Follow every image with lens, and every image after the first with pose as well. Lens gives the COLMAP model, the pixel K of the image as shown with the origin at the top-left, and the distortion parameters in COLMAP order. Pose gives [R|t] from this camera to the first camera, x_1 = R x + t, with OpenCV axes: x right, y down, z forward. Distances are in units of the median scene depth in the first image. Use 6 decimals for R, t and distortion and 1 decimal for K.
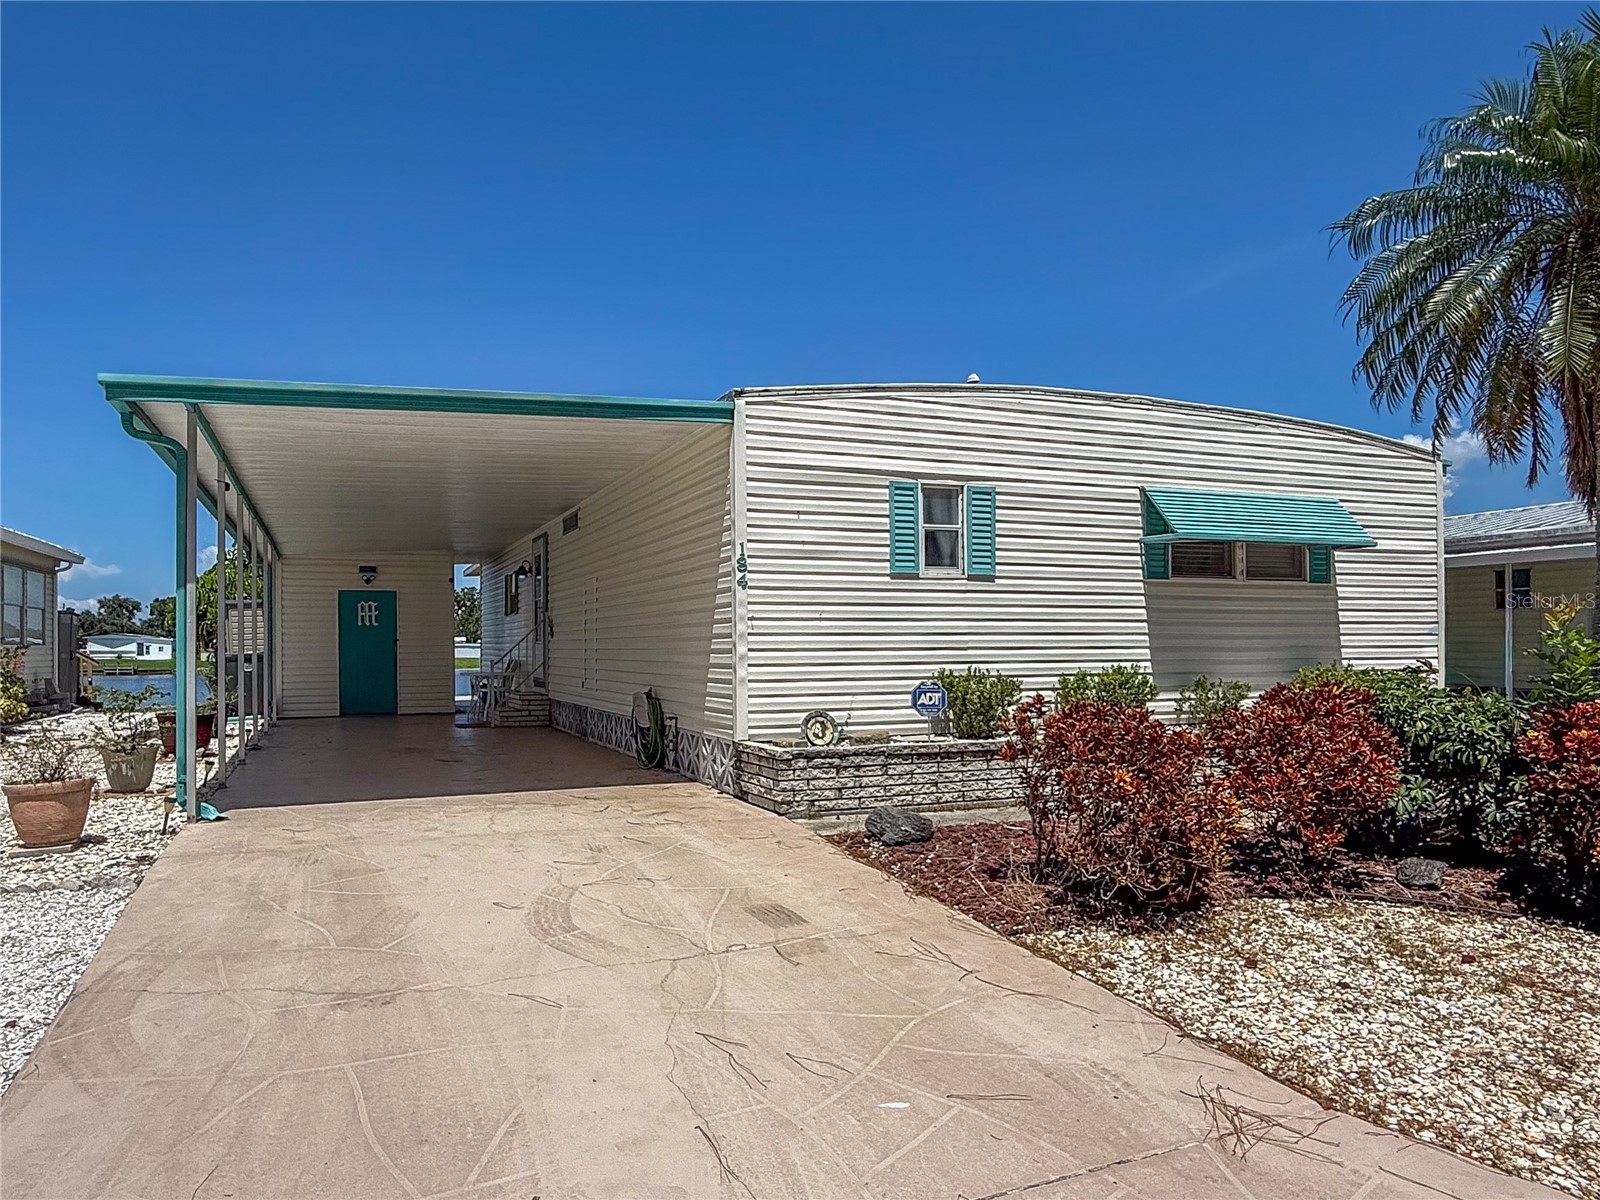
lens RADIAL K [[999.8, 0, 750.0], [0, 999.8, 645.5], [0, 0, 1]] dist [-0.006608, -0.001263]
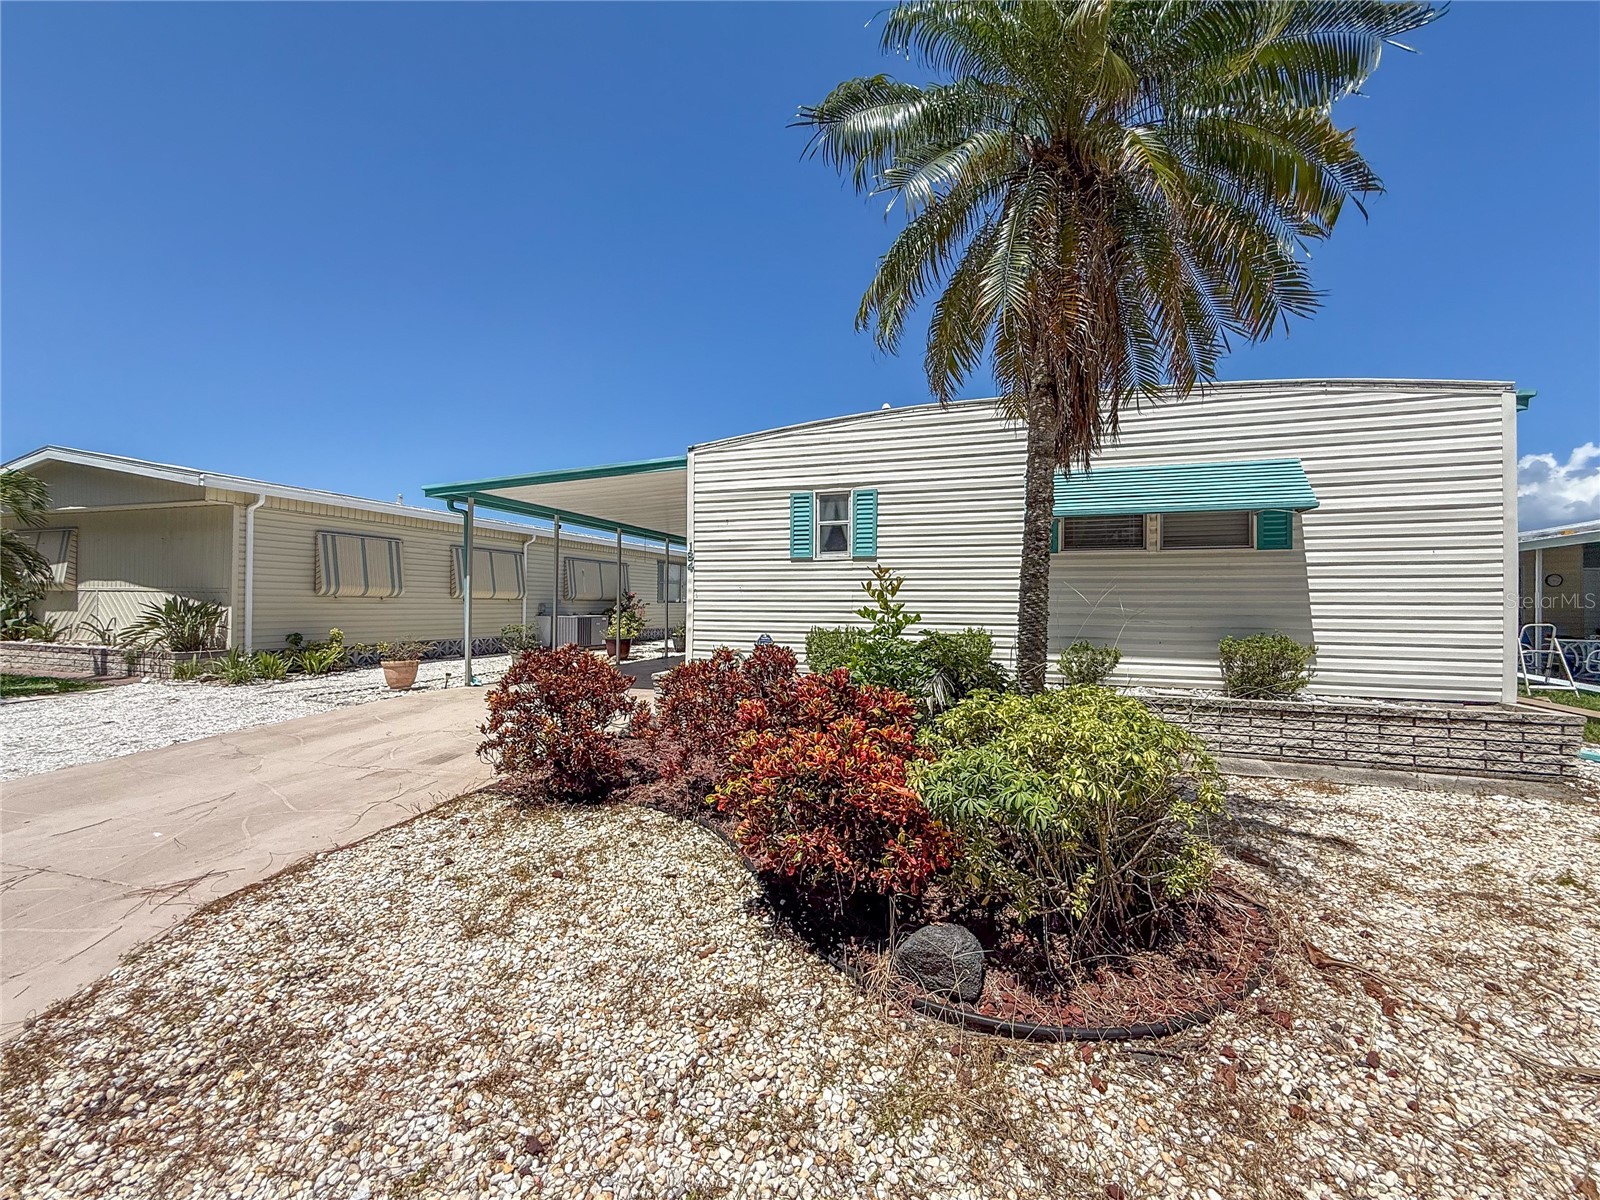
lens RADIAL K [[655.5, 0, 806.3], [0, 655.5, 594.6], [0, 0, 1]] dist [-0.002509, -0.000070]
pose [[0.782668, -0.001057, -0.622439, 0.717032], [-0.010001, 0.999848, -0.014275, -0.007258], [0.622359, 0.017398, 0.782538, 0.277140]]
